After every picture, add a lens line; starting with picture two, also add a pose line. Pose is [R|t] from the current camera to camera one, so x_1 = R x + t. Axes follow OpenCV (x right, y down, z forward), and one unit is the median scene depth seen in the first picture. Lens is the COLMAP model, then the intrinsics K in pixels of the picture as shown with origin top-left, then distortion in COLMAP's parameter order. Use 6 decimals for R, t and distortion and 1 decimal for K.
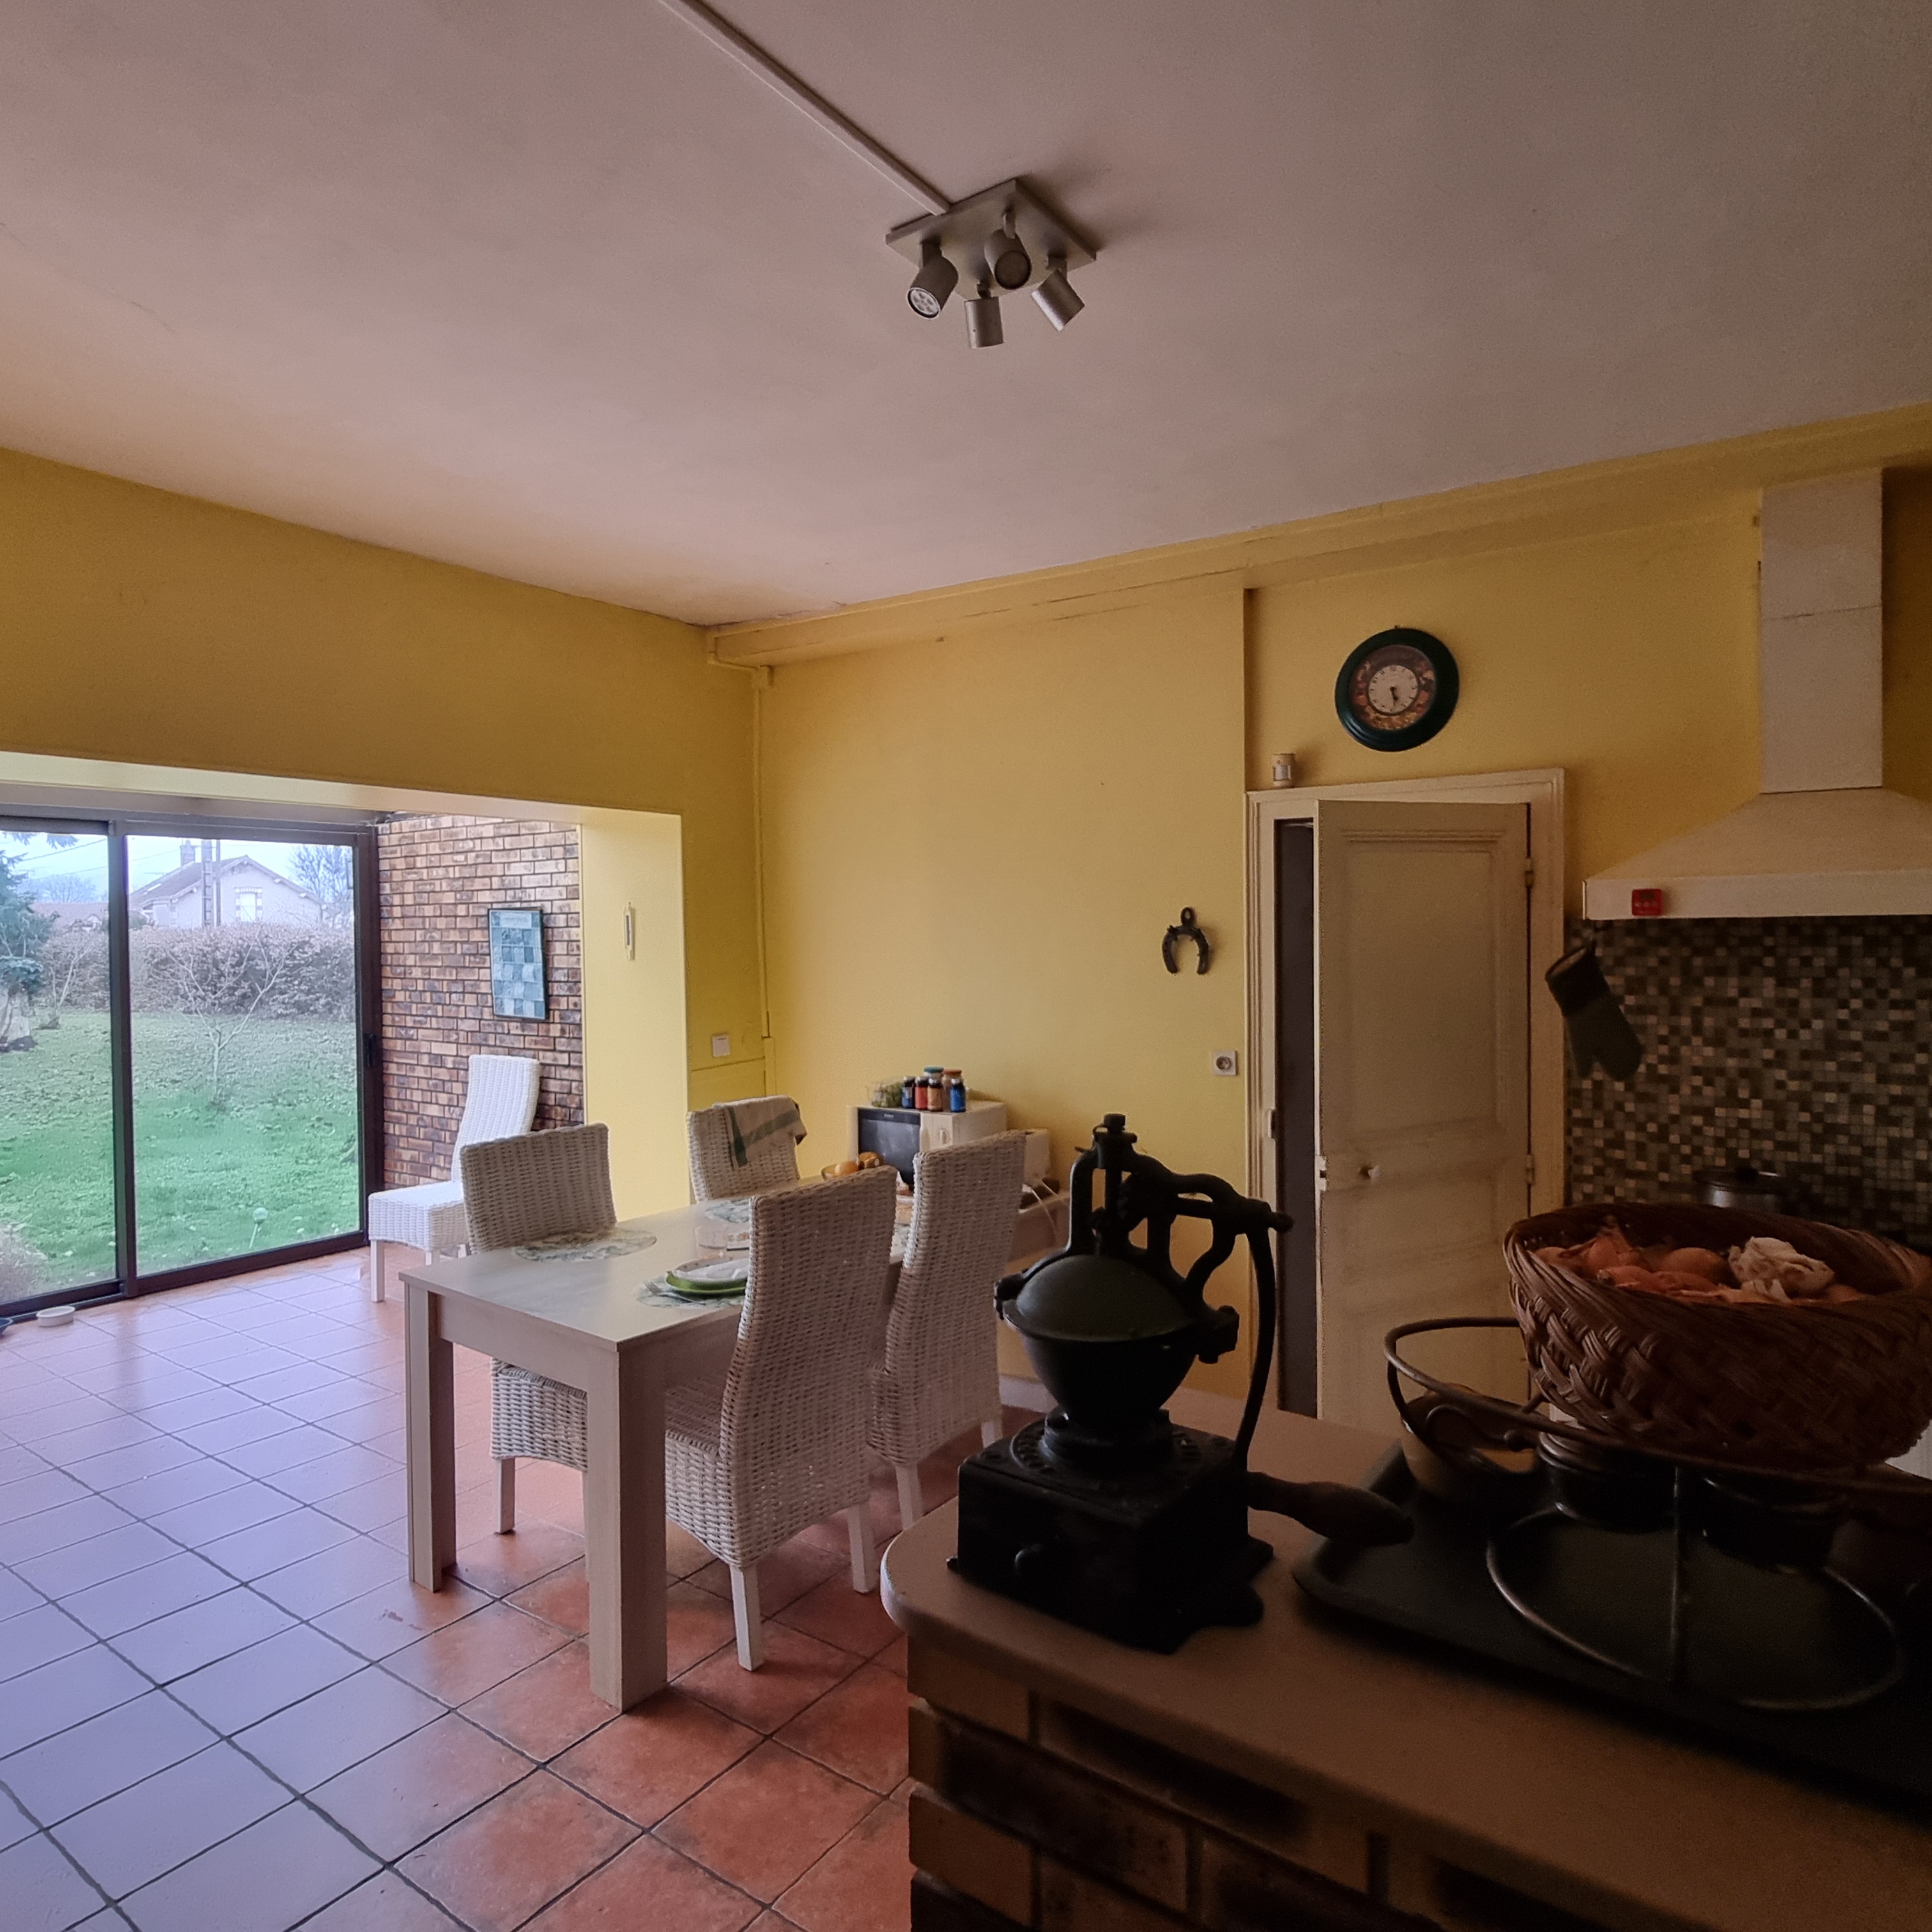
lens RADIAL K [[1252.3, 0, 966.0], [0, 1252.3, 966.0], [0, 0, 1]] dist [0.055654, 0.001132]
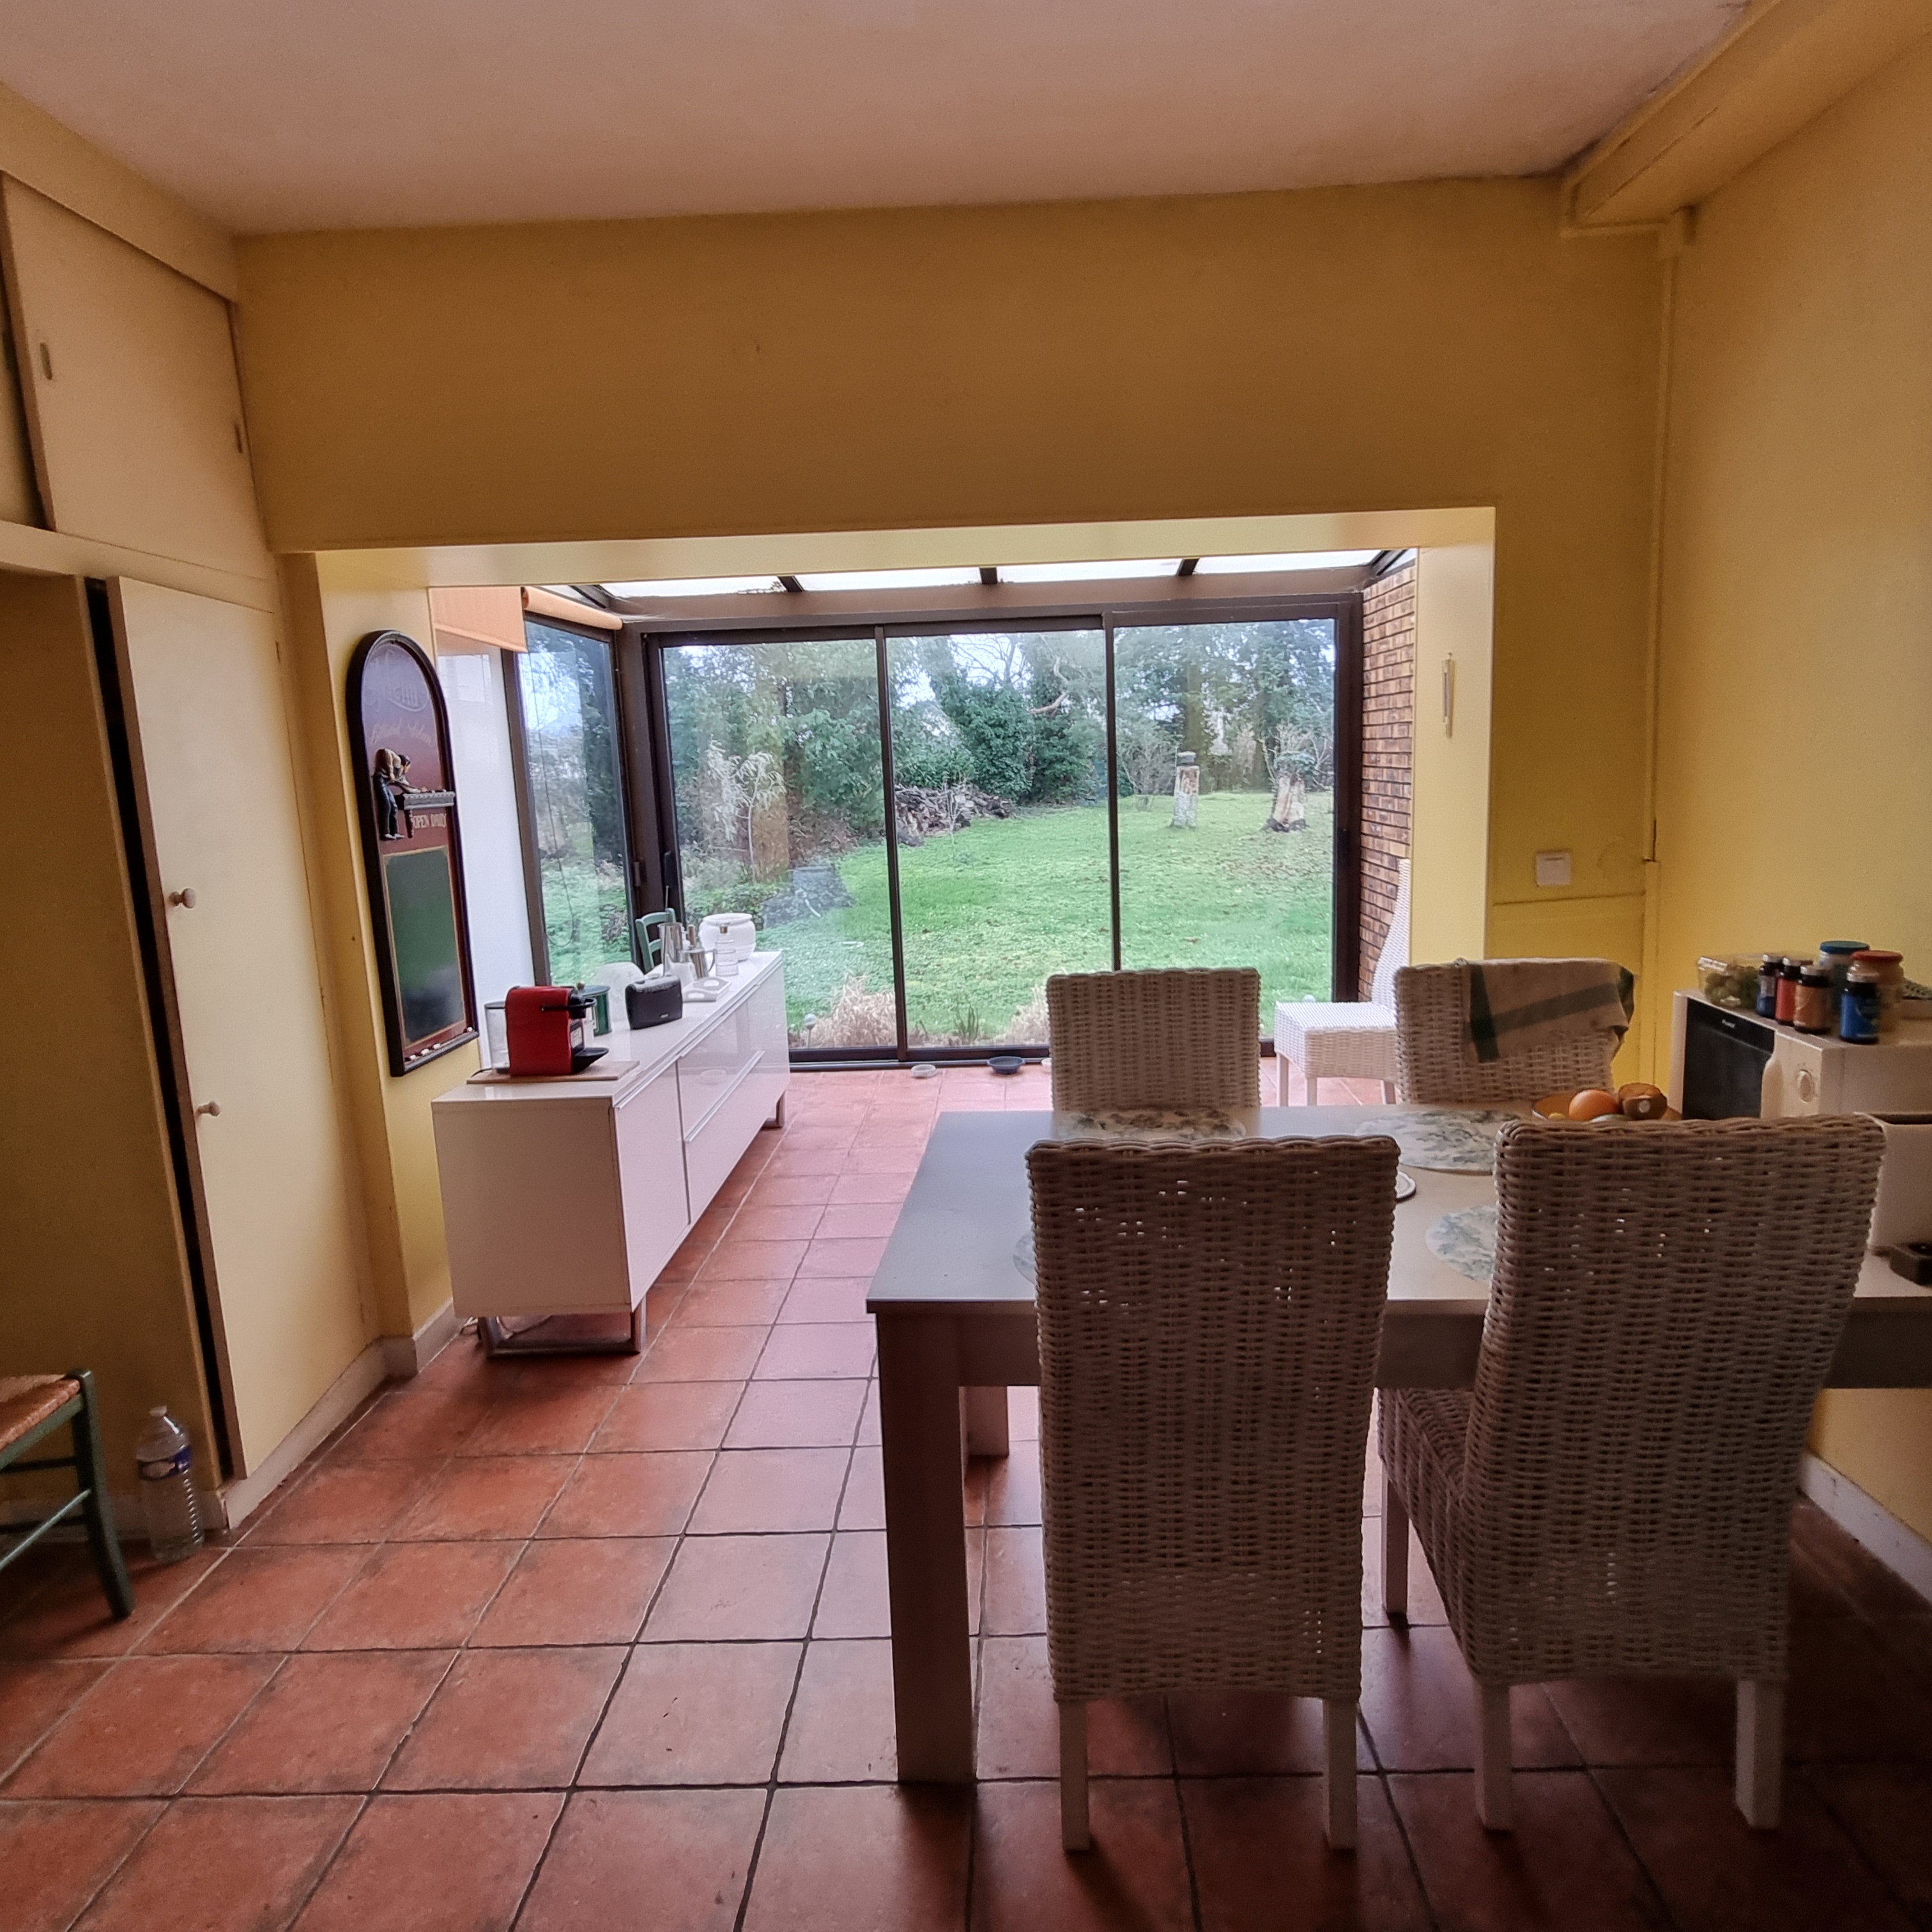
lens RADIAL K [[1229.5, 0, 966.0], [0, 1229.5, 966.0], [0, 0, 1]] dist [-0.004018, -0.003454]
pose [[0.571685, 0.129135, -0.810247, 0.162385], [0.007554, 0.986666, 0.162583, 0.008099], [0.820438, -0.099067, 0.563087, 0.422112]]
